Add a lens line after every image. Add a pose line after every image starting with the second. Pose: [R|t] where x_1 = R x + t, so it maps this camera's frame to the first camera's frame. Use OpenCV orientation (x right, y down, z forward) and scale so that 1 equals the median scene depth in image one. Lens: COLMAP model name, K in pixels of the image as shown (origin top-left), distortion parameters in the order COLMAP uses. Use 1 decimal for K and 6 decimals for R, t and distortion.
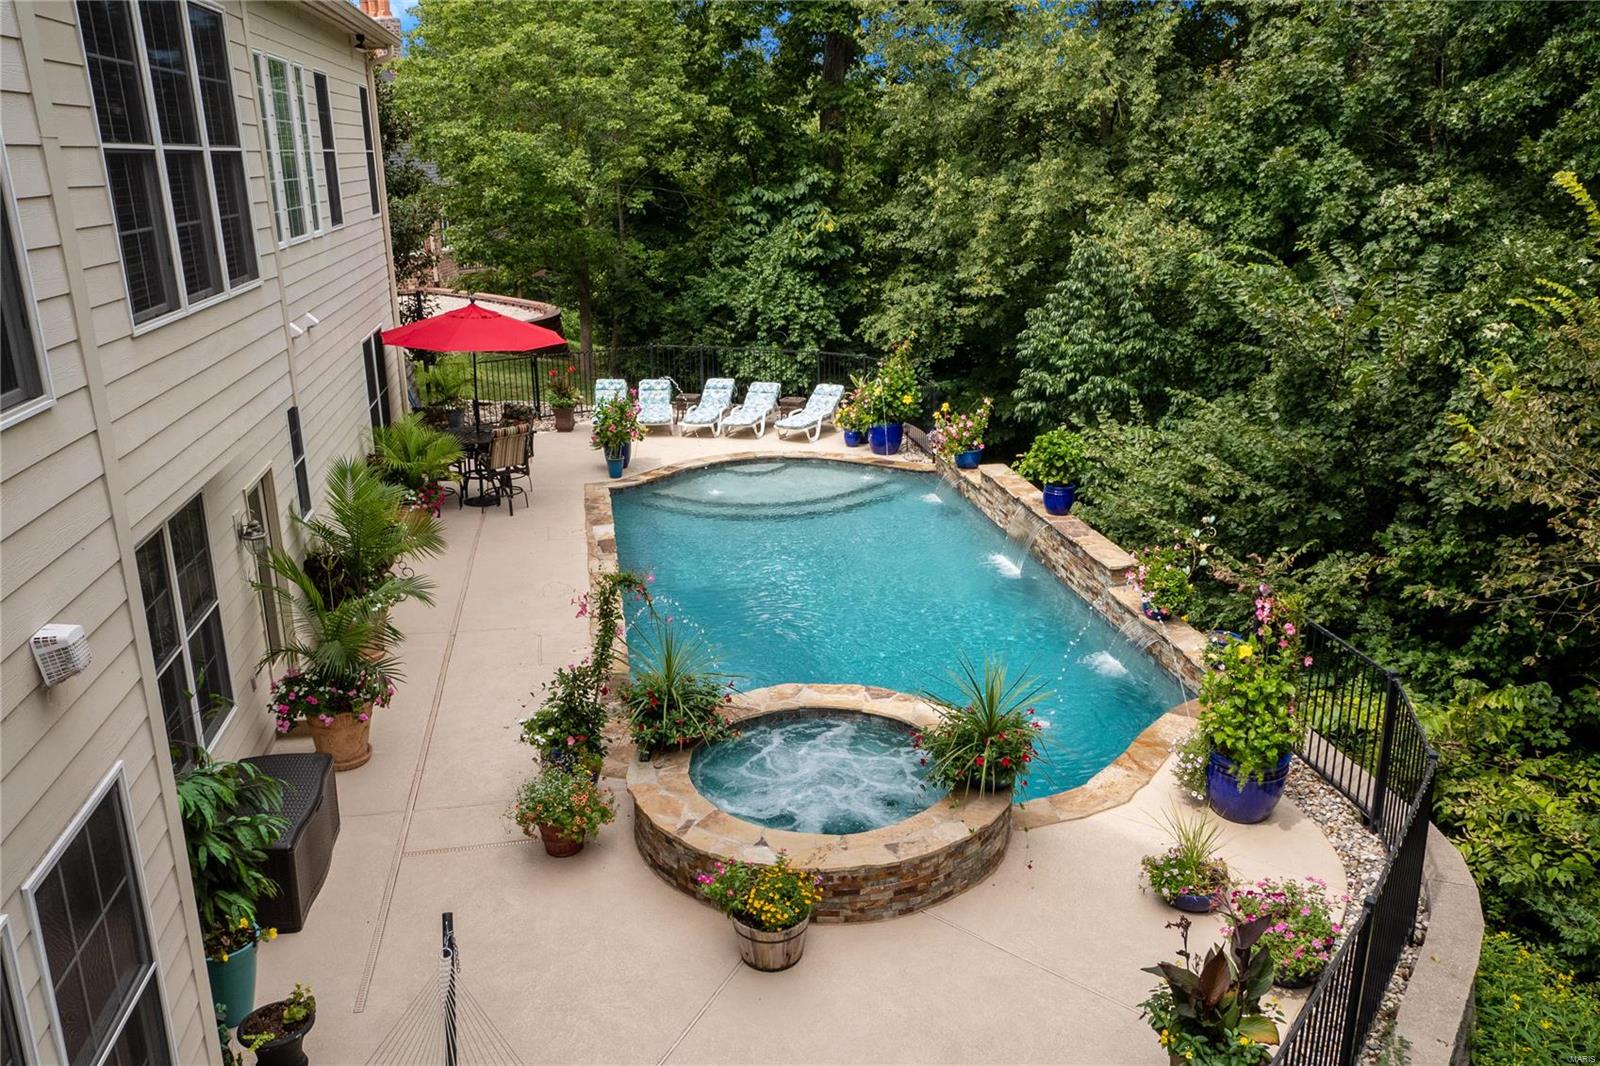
lens RADIAL K [[1235.6, 0, 802.8], [0, 1235.6, 519.8], [0, 0, 1]] dist [-0.048991, 0.004986]
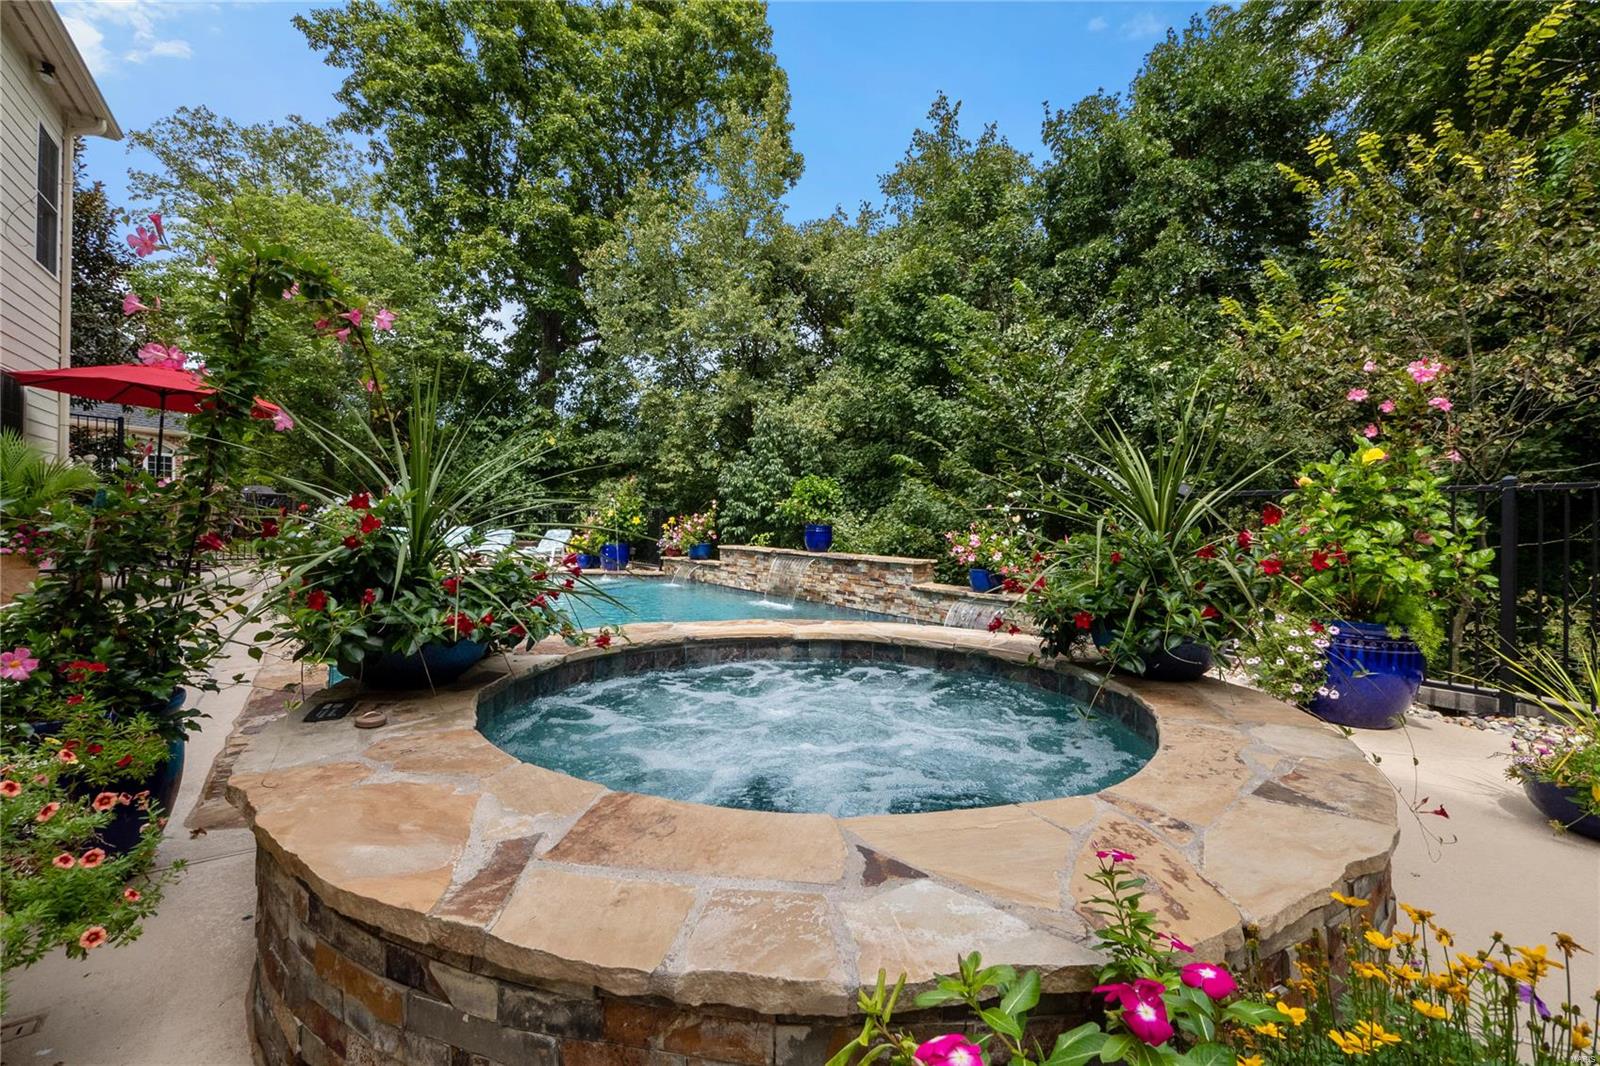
lens RADIAL K [[680.5, 0, 798.1], [0, 680.5, 520.3], [0, 0, 1]] dist [-0.006331, 0.000233]
pose [[0.913539, 0.031498, 0.405530, -0.039868], [0.087866, 0.958175, -0.272359, 0.096261], [-0.397148, 0.284443, 0.872563, 0.351523]]
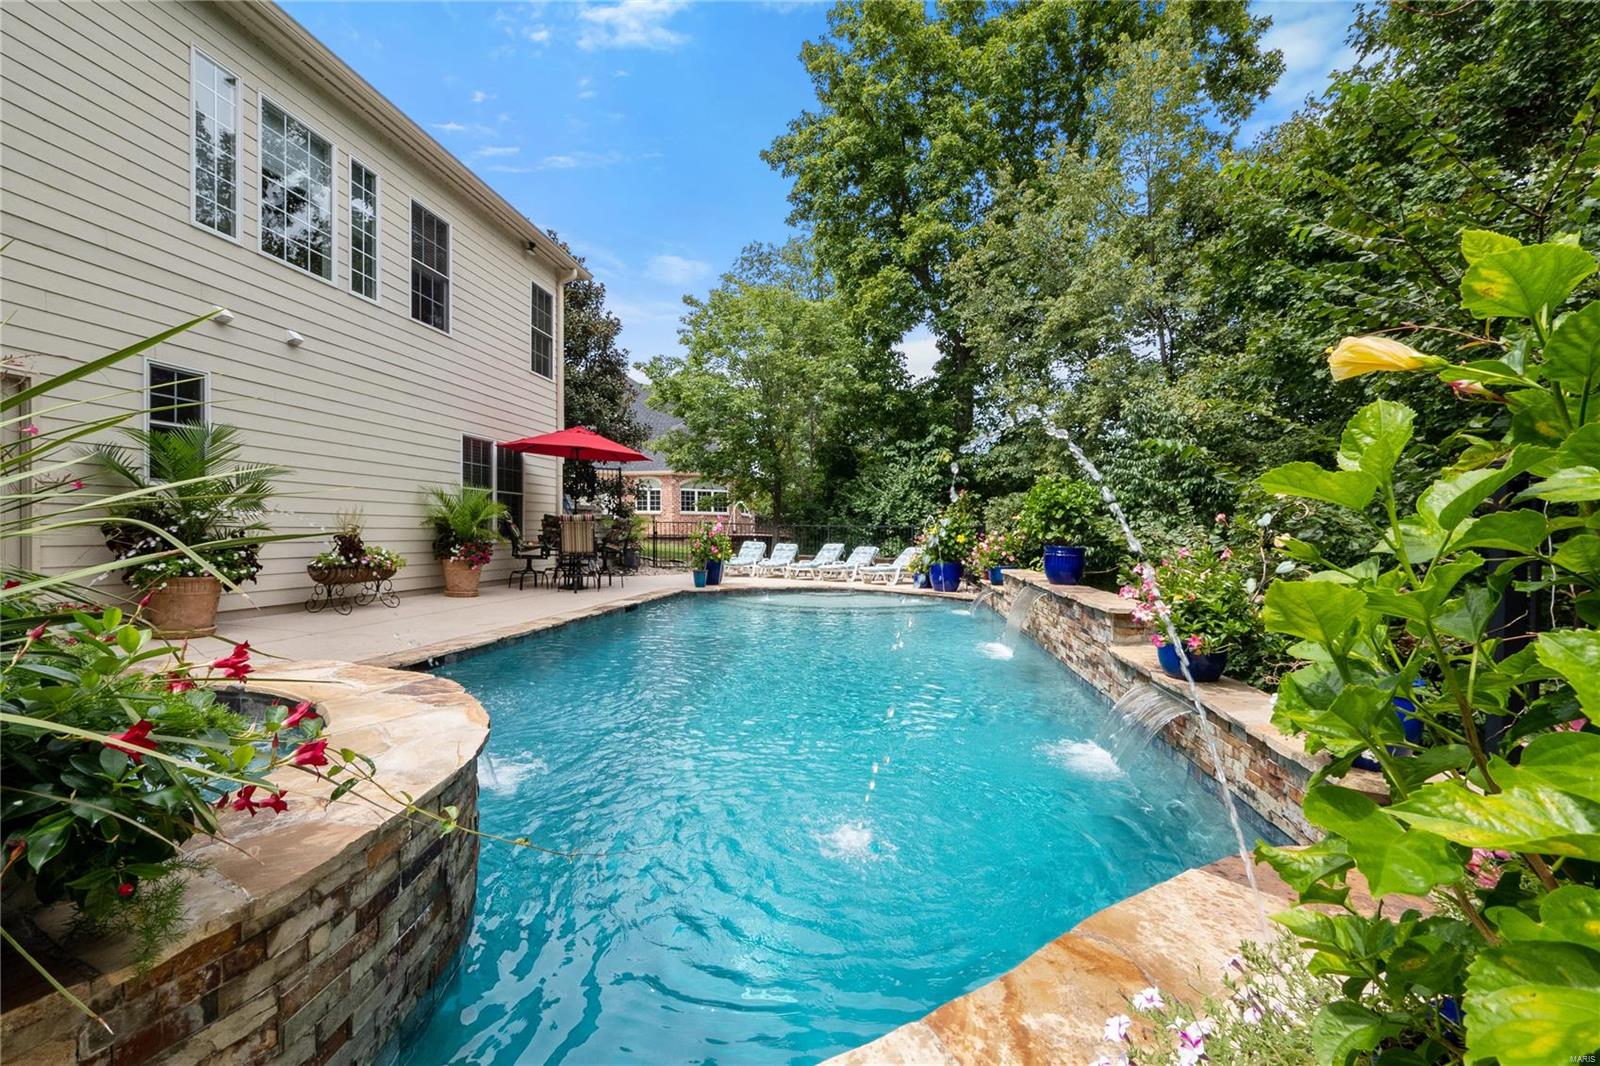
lens RADIAL K [[652.6, 0, 791.4], [0, 652.6, 527.2], [0, 0, 1]] dist [-0.006323, -0.000044]
pose [[0.943638, 0.022047, -0.330245, 0.133239], [-0.117493, 0.955109, -0.271960, 0.069343], [0.309424, 0.295433, 0.903867, 0.414474]]
